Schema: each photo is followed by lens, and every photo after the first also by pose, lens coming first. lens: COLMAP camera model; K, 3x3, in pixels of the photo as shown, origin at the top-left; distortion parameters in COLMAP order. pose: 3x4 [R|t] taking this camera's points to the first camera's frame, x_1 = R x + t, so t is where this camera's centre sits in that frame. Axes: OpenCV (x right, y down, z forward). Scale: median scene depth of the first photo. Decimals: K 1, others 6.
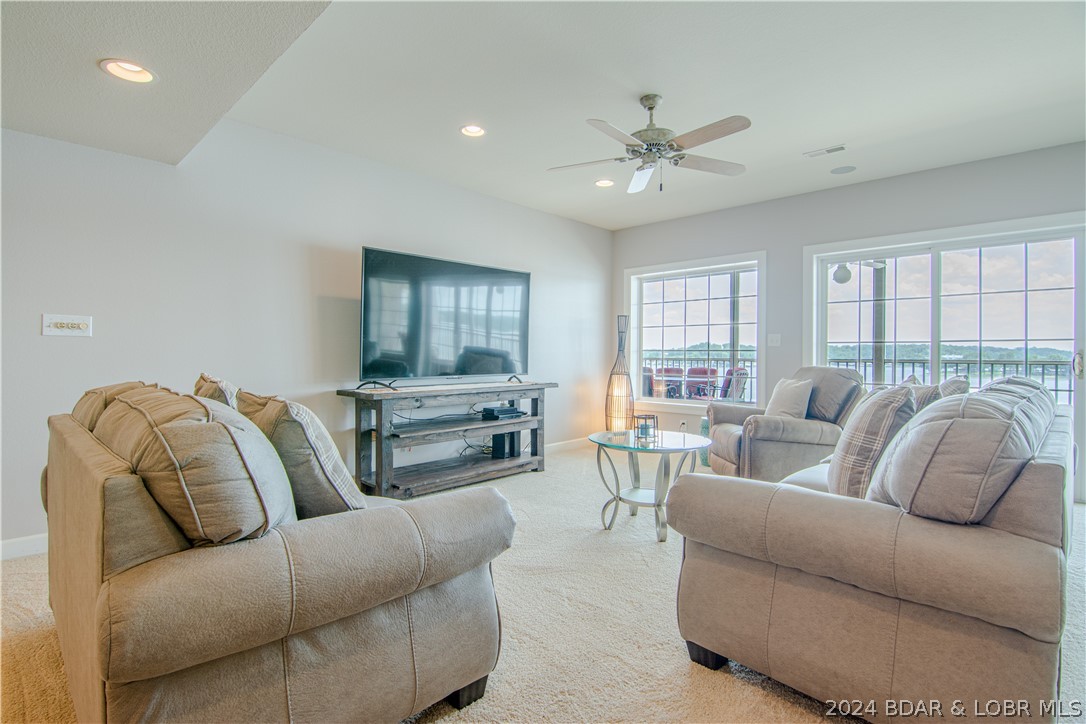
lens RADIAL K [[521.5, 0, 537.6], [0, 521.5, 356.6], [0, 0, 1]] dist [-0.008750, -0.003778]
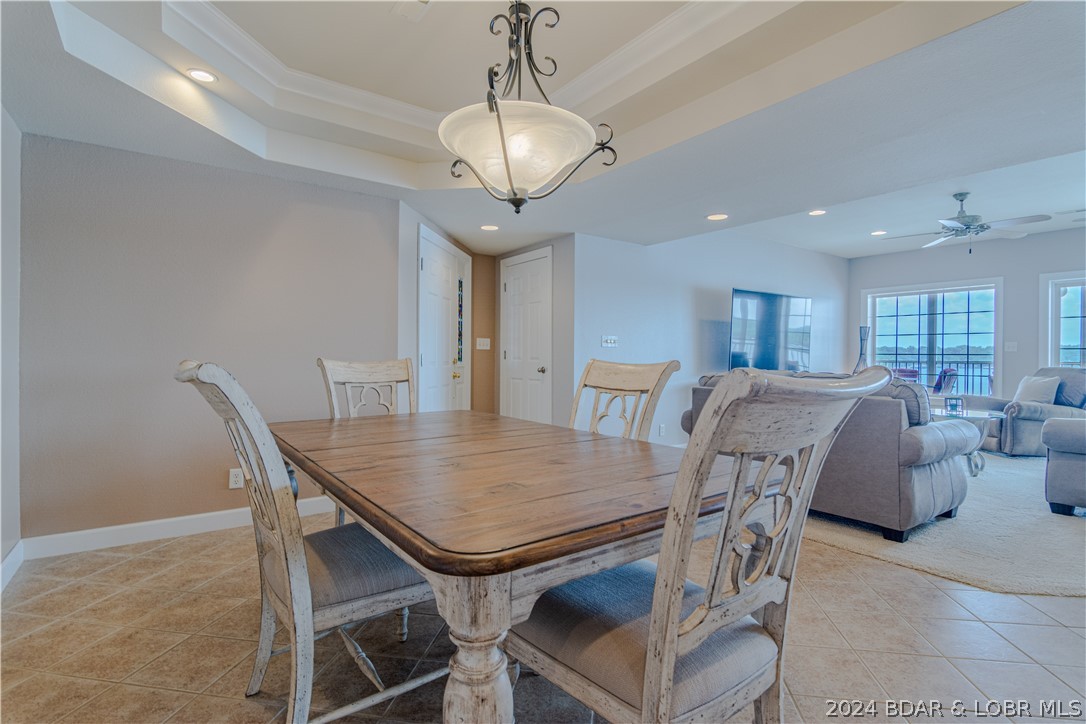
lens RADIAL K [[521.5, 0, 546.8], [0, 521.5, 358.2], [0, 0, 1]] dist [-0.008750, -0.003778]
pose [[0.984205, 0.002196, -0.177020, -0.551842], [-0.002279, 0.999997, -0.000265, -0.001070], [0.177019, 0.000664, 0.984207, -0.562191]]
